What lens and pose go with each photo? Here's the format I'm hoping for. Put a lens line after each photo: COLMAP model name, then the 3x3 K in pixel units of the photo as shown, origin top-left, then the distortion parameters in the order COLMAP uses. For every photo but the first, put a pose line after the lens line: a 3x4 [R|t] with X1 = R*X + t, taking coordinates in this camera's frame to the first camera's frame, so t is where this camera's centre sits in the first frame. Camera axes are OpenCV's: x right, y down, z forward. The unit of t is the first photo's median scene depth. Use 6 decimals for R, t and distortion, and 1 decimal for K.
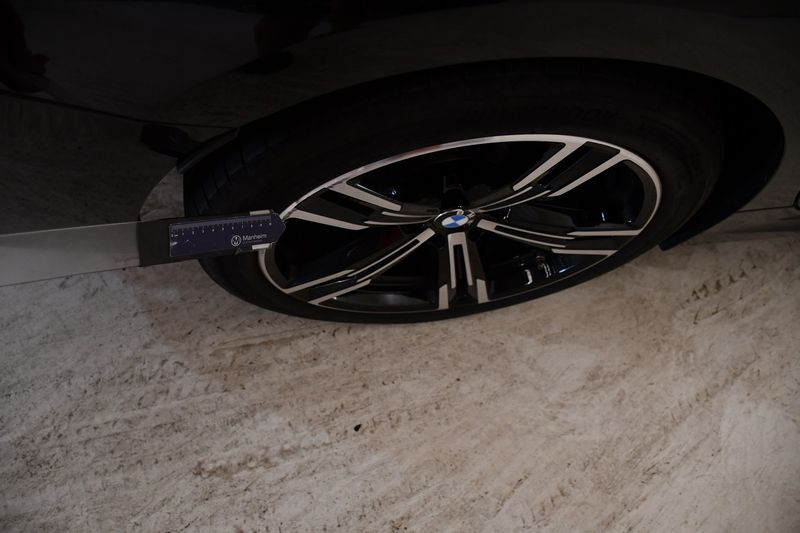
lens RADIAL K [[598.1, 0, 395.5], [0, 598.1, 271.1], [0, 0, 1]] dist [-0.156385, 0.072537]
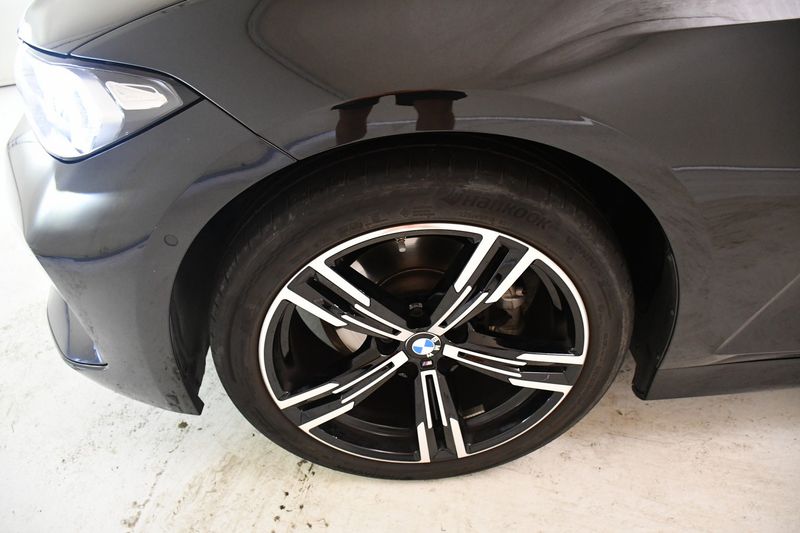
lens RADIAL K [[598.1, 0, 395.5], [0, 598.1, 271.1], [0, 0, 1]] dist [-0.156385, 0.072537]
pose [[0.995373, 0.021026, -0.093754, 0.147935], [-0.066412, 0.855708, -0.513180, 0.397368], [0.069436, 0.517032, 0.853145, -0.115631]]
